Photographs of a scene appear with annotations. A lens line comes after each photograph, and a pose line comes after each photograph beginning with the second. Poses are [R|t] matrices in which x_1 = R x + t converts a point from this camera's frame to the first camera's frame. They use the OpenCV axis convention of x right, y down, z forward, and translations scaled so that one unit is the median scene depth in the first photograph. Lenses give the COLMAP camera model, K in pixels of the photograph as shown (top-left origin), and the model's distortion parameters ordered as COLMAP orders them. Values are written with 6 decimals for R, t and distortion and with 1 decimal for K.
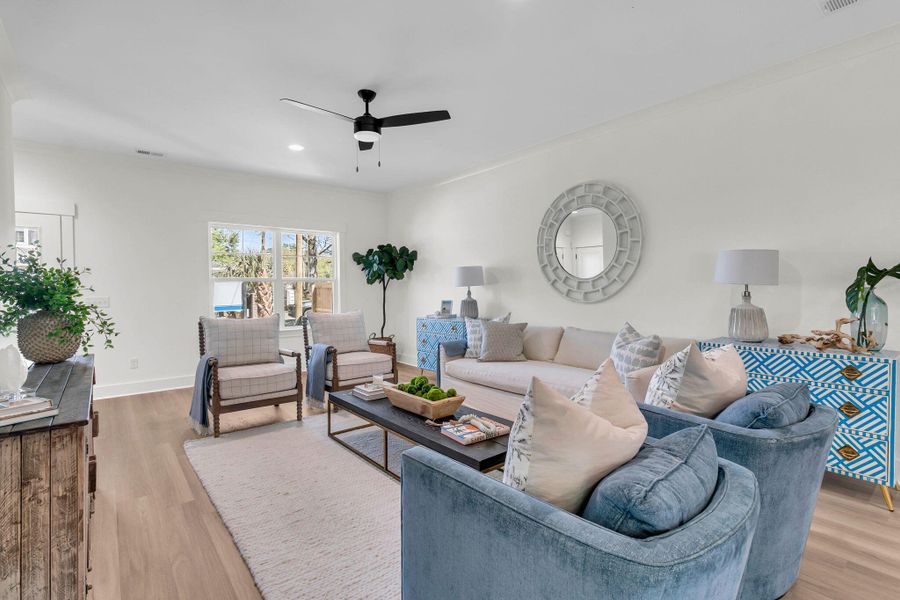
lens RADIAL K [[420.3, 0, 451.8], [0, 420.3, 288.0], [0, 0, 1]] dist [0.002098, 0.000976]
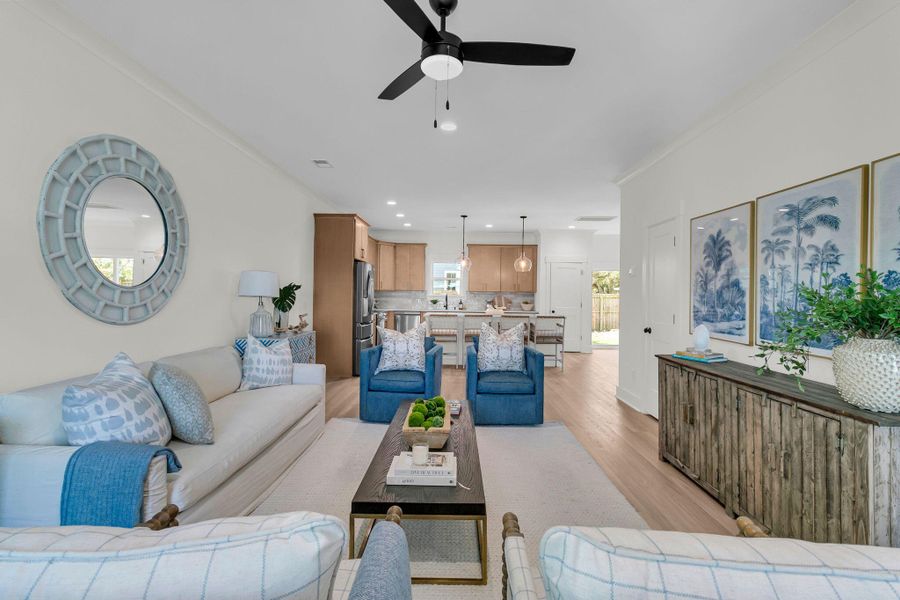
lens RADIAL K [[420.3, 0, 449.4], [0, 420.3, 294.1], [0, 0, 1]] dist [0.002098, 0.000976]
pose [[-0.760046, -0.002612, 0.649864, -0.503213], [-0.007597, 0.999959, -0.004867, -0.011081], [-0.649825, -0.008636, -0.760035, 1.193589]]
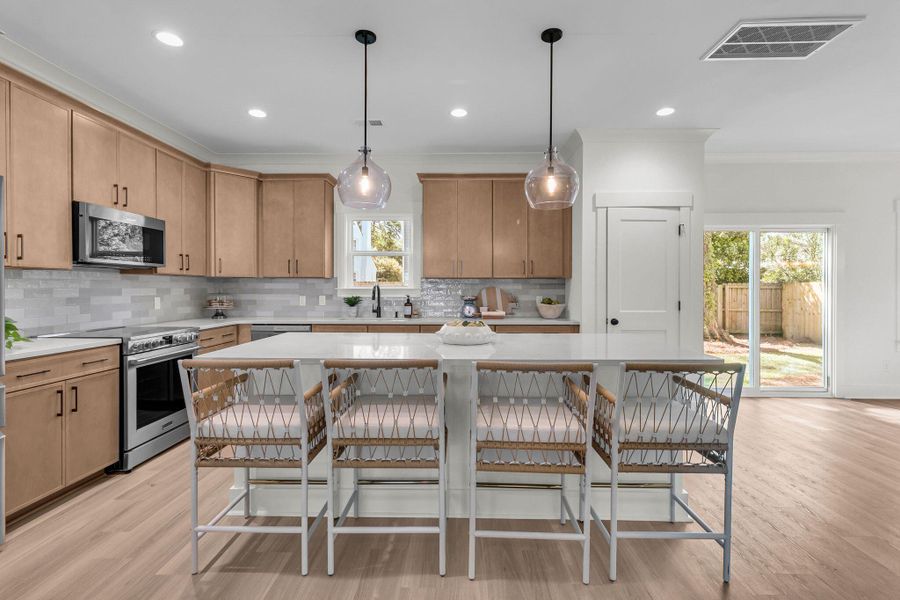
lens RADIAL K [[420.3, 0, 452.8], [0, 420.3, 293.5], [0, 0, 1]] dist [0.002098, 0.000976]
pose [[-0.759943, 0.001479, 0.649988, 0.193221], [0.006053, 0.999970, 0.004801, -0.003458], [-0.649962, 0.007583, -0.759929, 0.094177]]
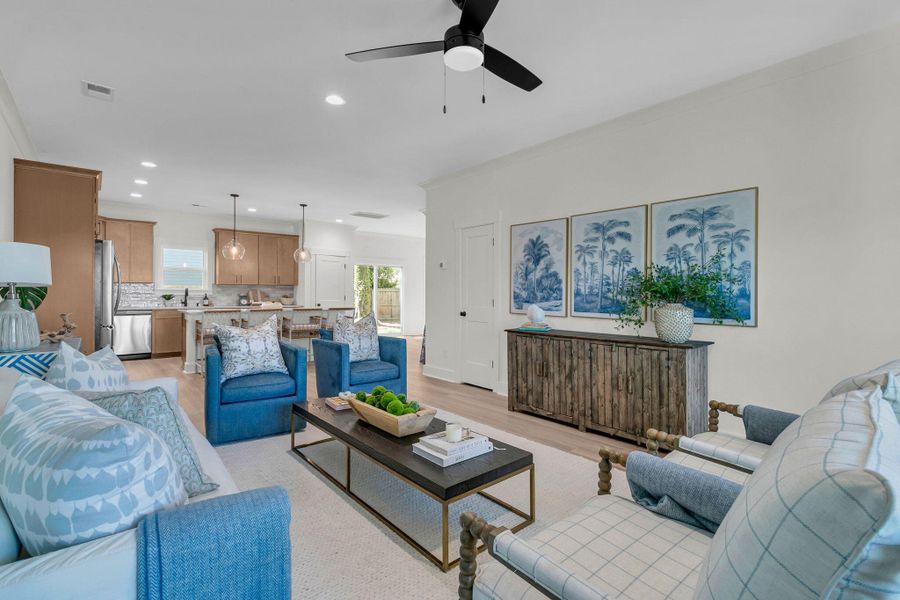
lens RADIAL K [[420.3, 0, 456.4], [0, 420.3, 295.1], [0, 0, 1]] dist [0.002098, 0.000976]
pose [[-0.999838, 0.004358, -0.017446, -0.145114], [0.004264, 0.999976, 0.005369, 0.007506], [0.017469, 0.005294, -0.999833, 1.346588]]
